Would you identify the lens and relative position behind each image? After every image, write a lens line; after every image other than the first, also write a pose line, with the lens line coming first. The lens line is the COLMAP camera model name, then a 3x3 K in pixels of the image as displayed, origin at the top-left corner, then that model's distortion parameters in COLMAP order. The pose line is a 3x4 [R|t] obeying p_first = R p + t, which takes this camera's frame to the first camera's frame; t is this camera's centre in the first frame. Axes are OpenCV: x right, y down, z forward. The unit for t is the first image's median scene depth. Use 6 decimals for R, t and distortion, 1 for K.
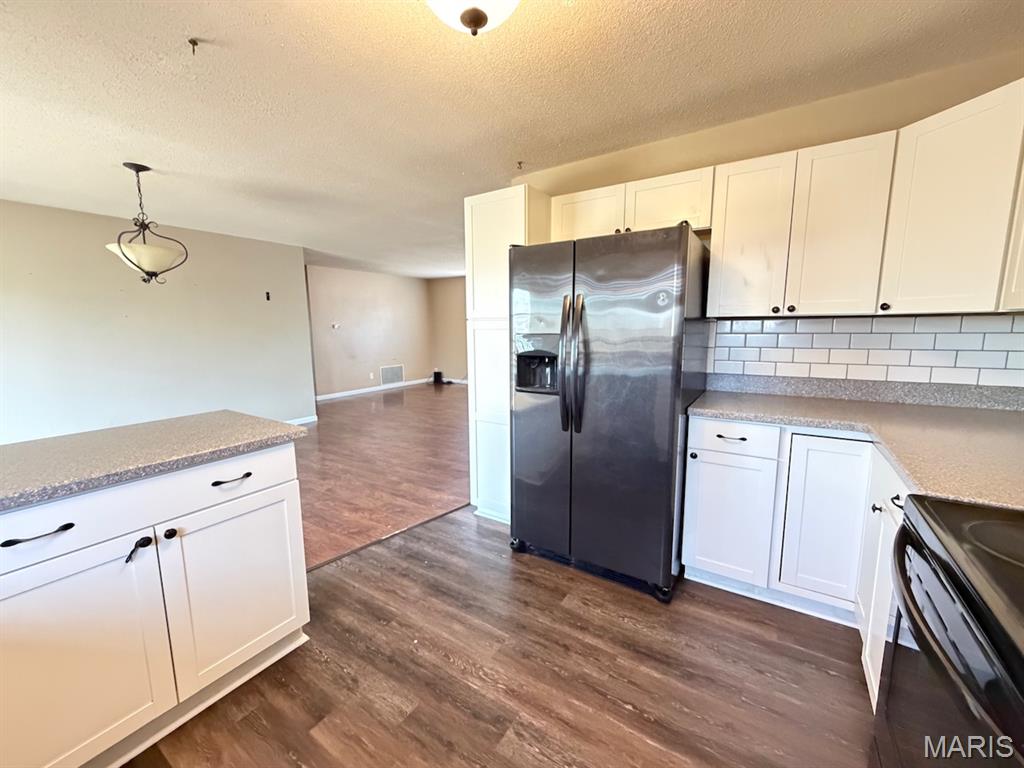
lens RADIAL K [[407.4, 0, 507.5], [0, 407.4, 381.7], [0, 0, 1]] dist [-0.002009, 0.000595]
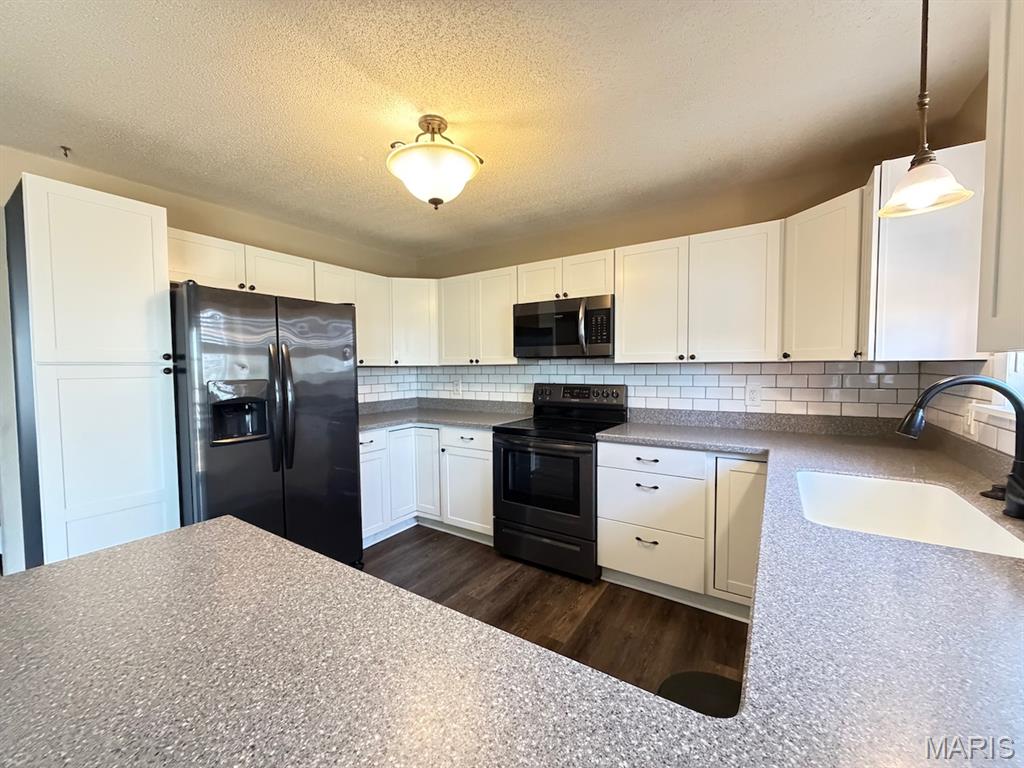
lens RADIAL K [[407.4, 0, 509.8], [0, 407.4, 384.4], [0, 0, 1]] dist [-0.002009, 0.000595]
pose [[0.002141, -0.029840, 0.999552, -0.790774], [0.146671, 0.988754, 0.029203, -0.038052], [-0.989183, 0.146543, 0.006493, 0.326387]]
